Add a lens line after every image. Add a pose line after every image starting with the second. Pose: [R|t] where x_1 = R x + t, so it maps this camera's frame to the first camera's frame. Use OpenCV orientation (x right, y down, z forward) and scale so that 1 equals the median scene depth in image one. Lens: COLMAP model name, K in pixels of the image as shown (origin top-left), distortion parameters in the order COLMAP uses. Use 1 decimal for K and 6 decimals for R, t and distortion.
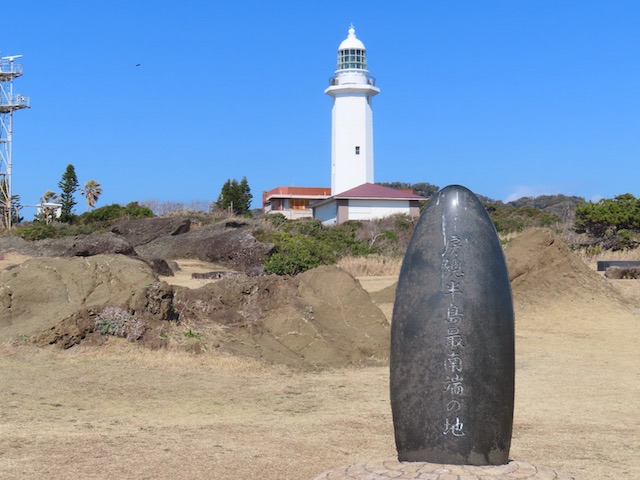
lens RADIAL K [[1168.0, 0, 320.0], [0, 1168.0, 240.0], [0, 0, 1]] dist [0.021796, -0.260419]
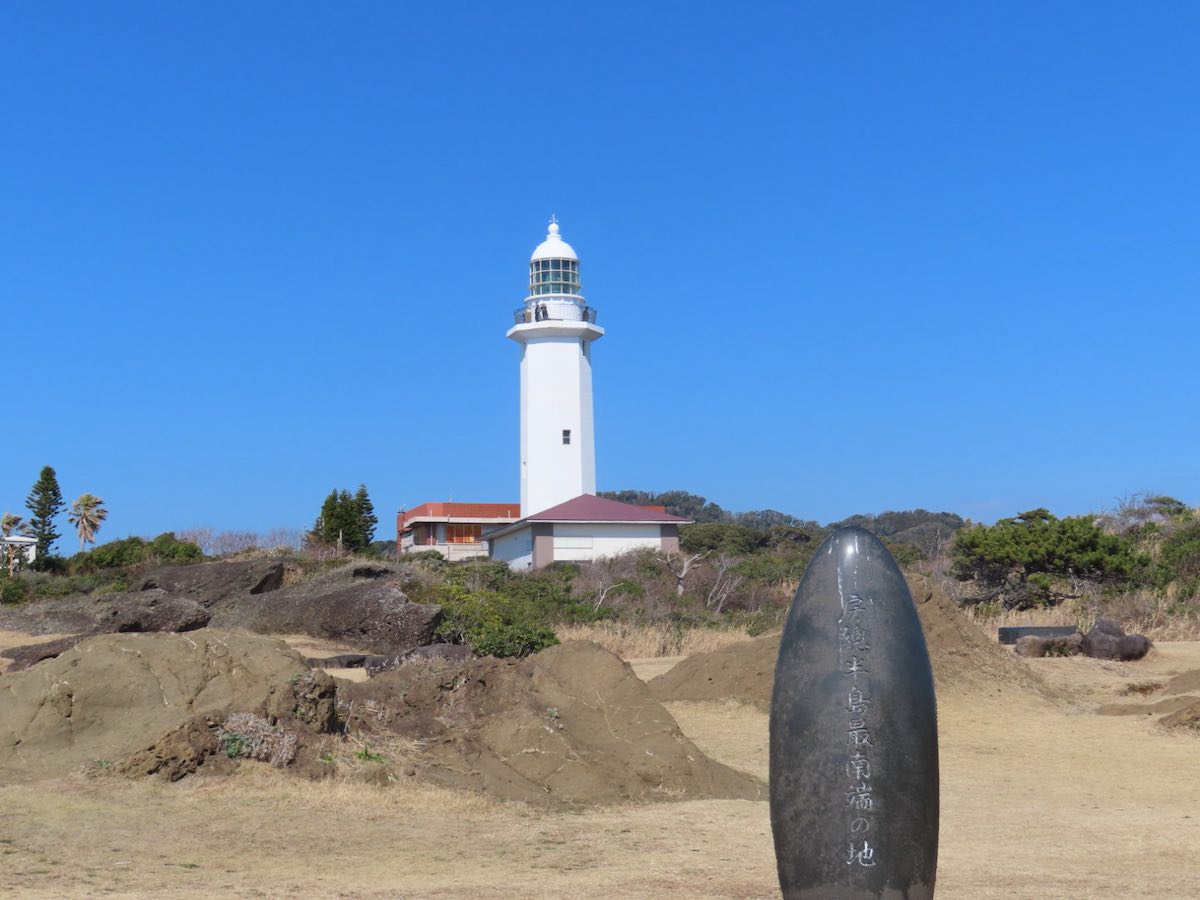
lens RADIAL K [[2190.0, 0, 600.0], [0, 2190.0, 450.0], [0, 0, 1]] dist [0.021796, -0.260419]
pose [[0.997940, -0.008662, 0.063565, -0.058267], [0.012834, 0.997769, -0.065522, -0.002796], [-0.062855, 0.066203, 0.995825, -0.165949]]
